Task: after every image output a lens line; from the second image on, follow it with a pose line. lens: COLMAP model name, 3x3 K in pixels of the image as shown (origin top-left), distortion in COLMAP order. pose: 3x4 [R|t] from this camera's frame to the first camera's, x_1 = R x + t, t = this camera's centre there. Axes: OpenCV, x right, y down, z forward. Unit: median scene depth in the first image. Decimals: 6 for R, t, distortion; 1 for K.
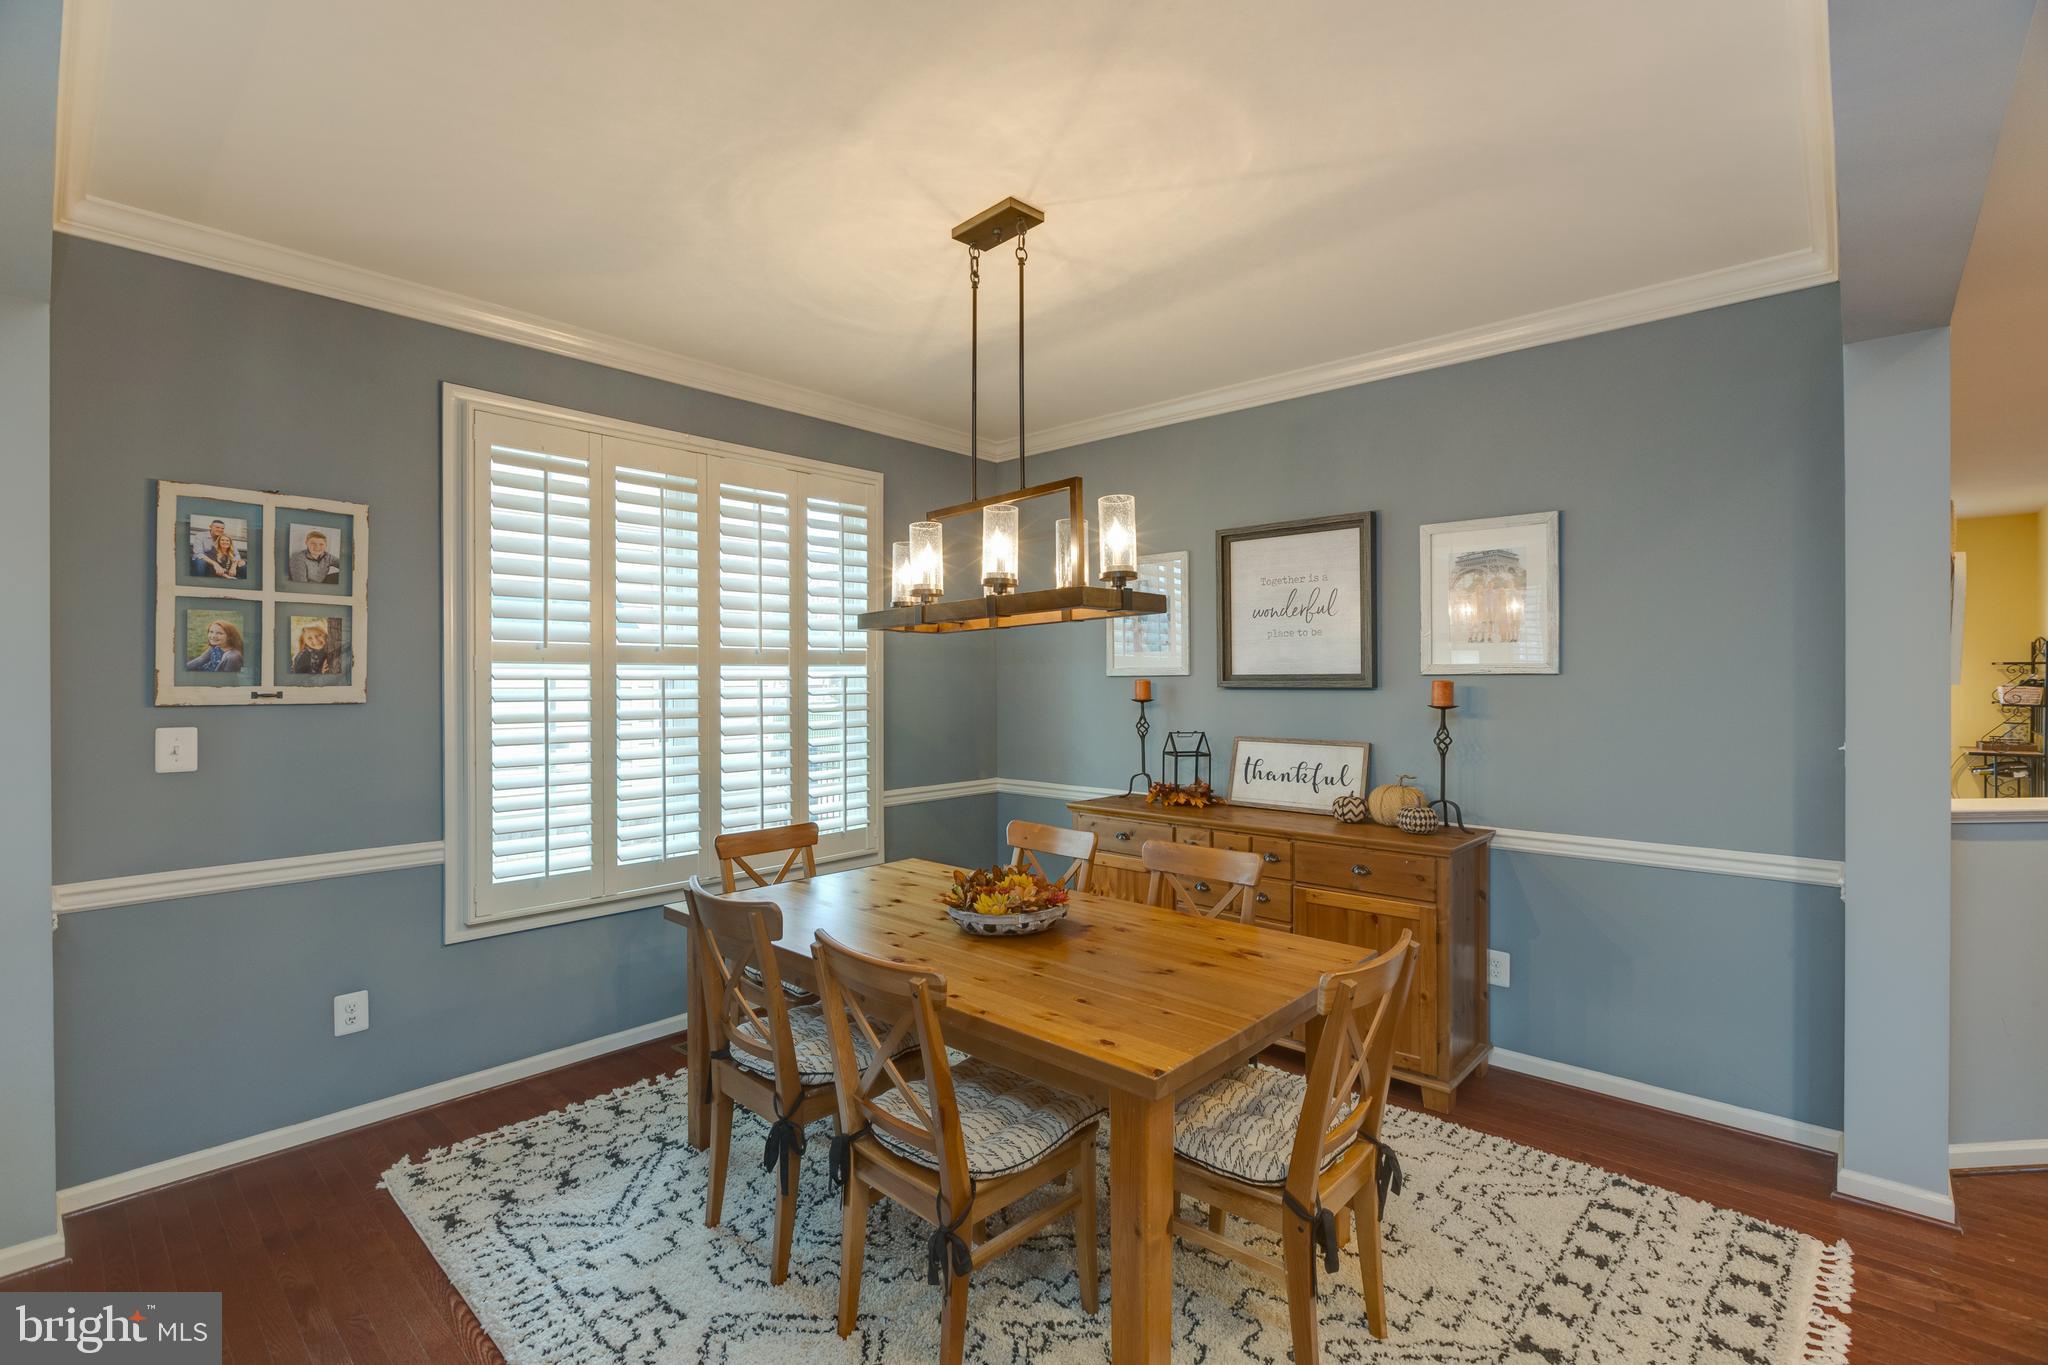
lens RADIAL K [[916.0, 0, 1030.2], [0, 916.0, 676.1], [0, 0, 1]] dist [-0.006960, 0.000466]
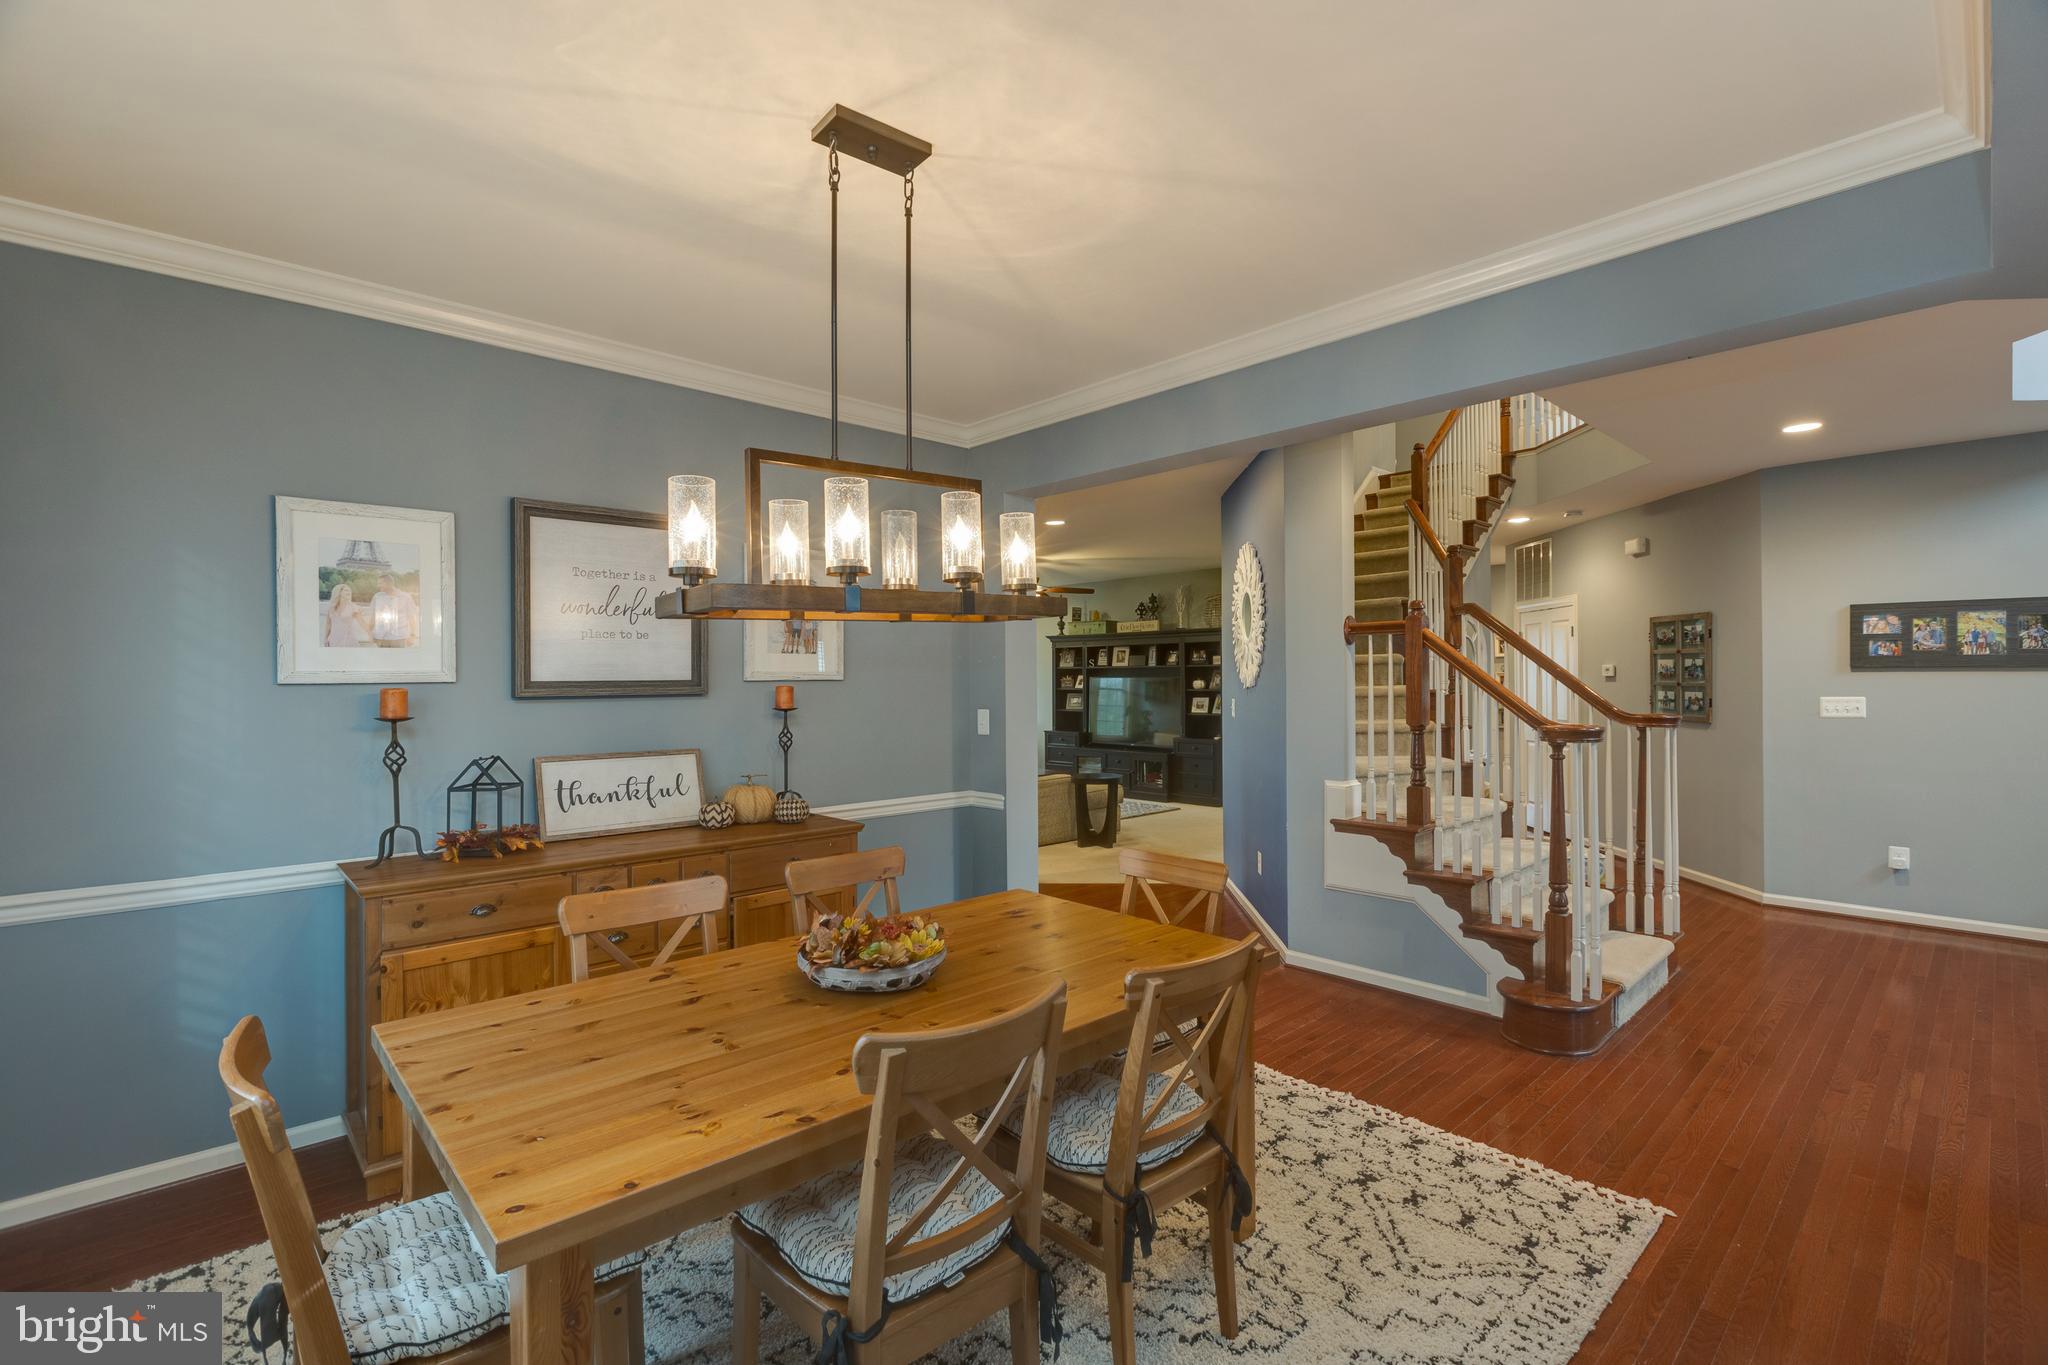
lens RADIAL K [[916.0, 0, 1028.8], [0, 916.0, 675.2], [0, 0, 1]] dist [-0.006960, 0.000466]
pose [[0.086652, 0.008036, 0.996206, -0.595875], [0.006671, 0.999940, -0.008647, 0.003083], [-0.996216, 0.007395, 0.086593, 0.550263]]
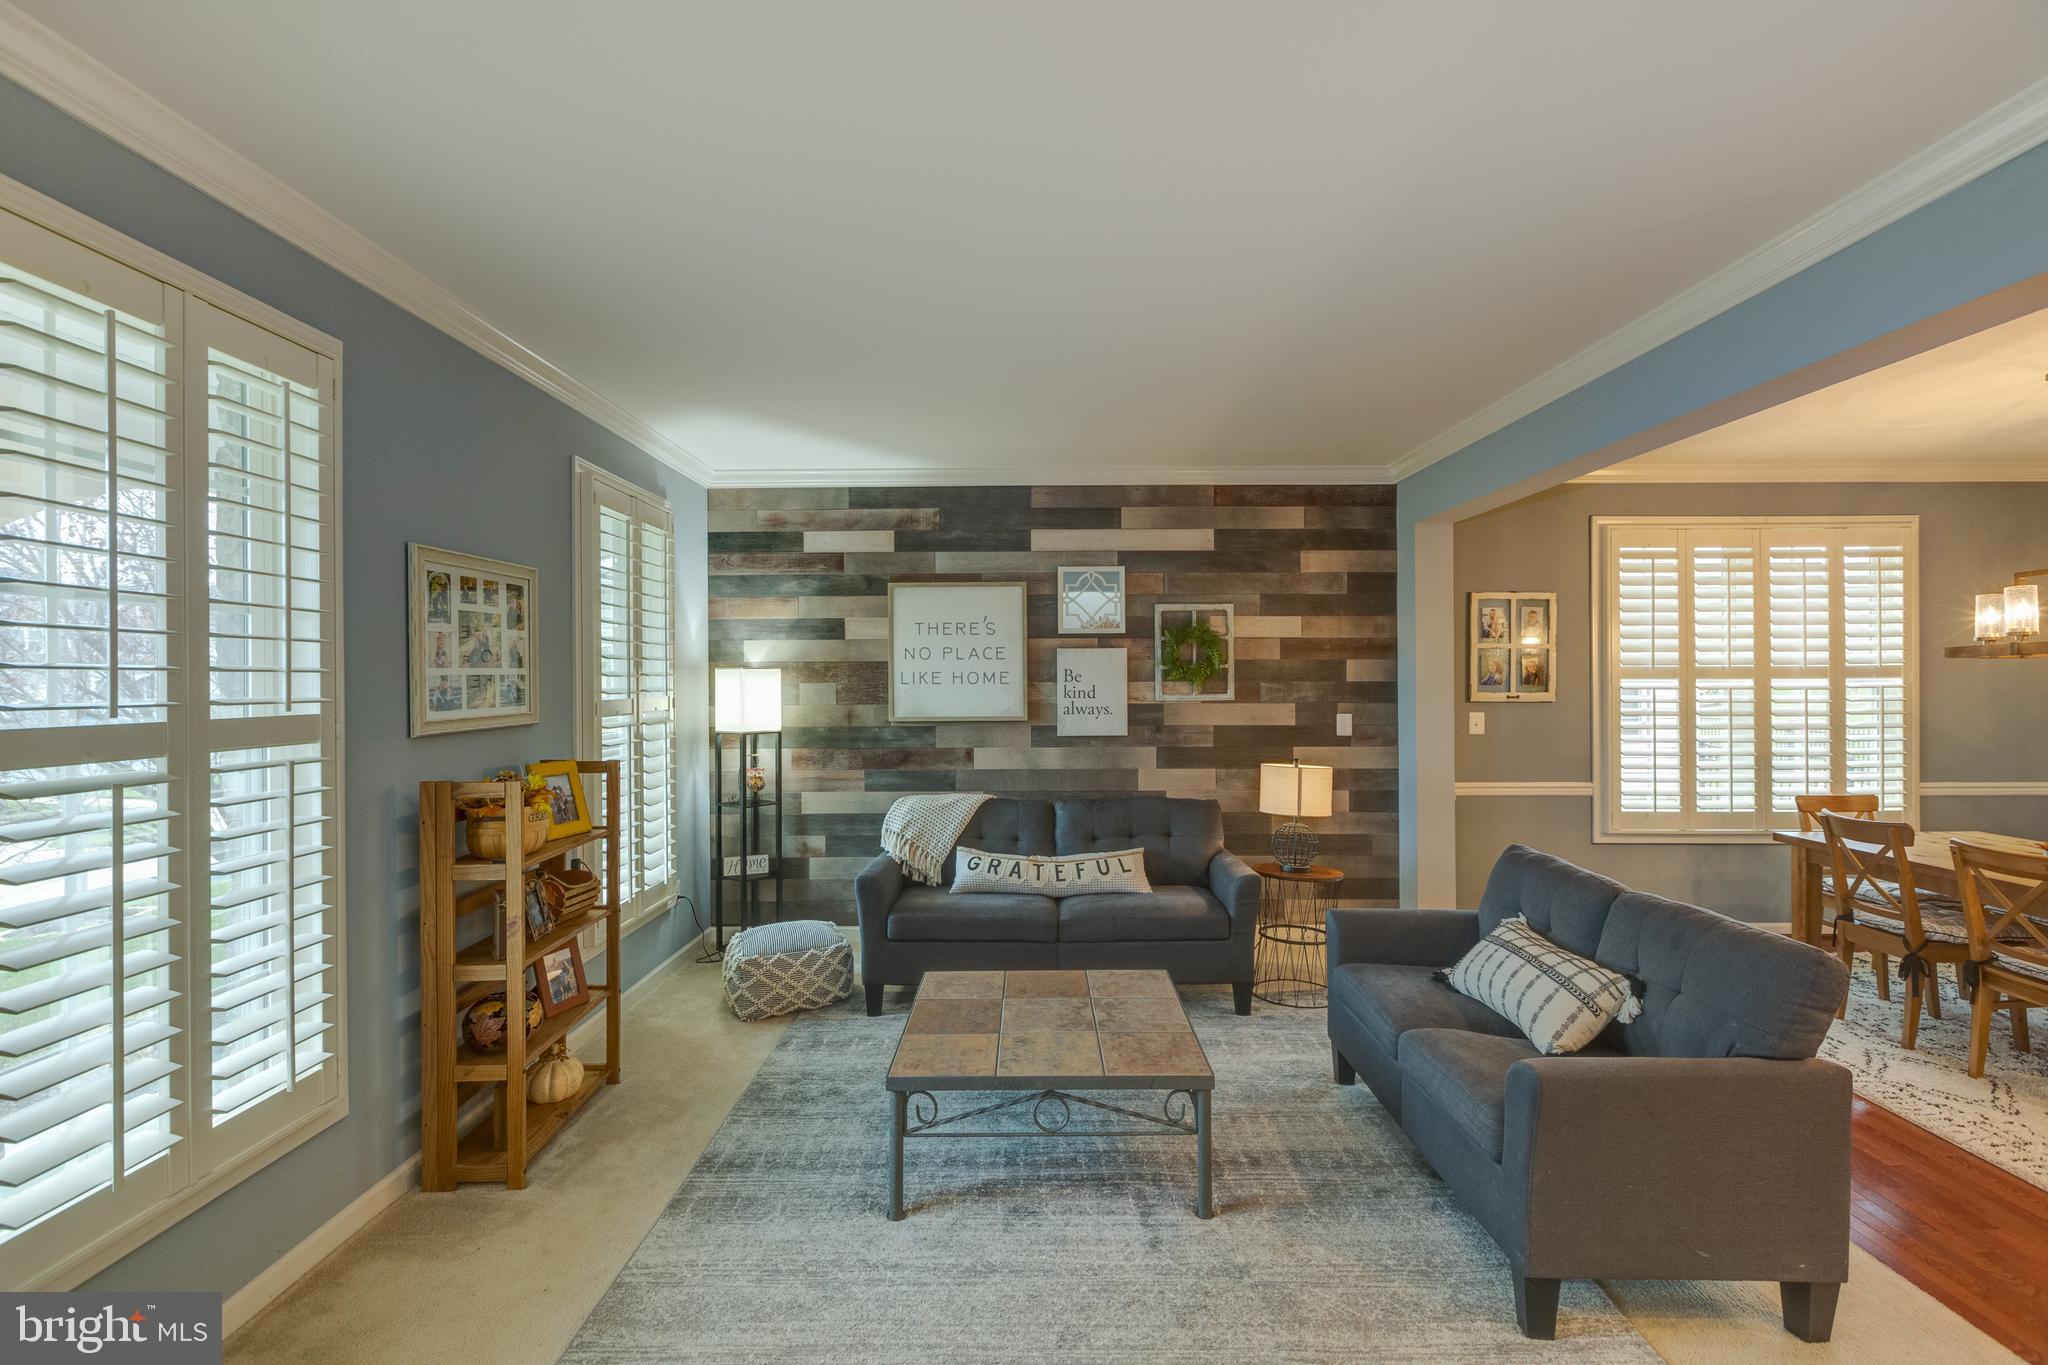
lens RADIAL K [[908.7, 0, 1026.1], [0, 908.7, 680.8], [0, 0, 1]] dist [0.003405, -0.002282]
pose [[0.666634, 0.001989, -0.745383, -0.063777], [0.003397, 0.999978, 0.005707, -0.020856], [0.745378, -0.006337, 0.666612, -0.785301]]
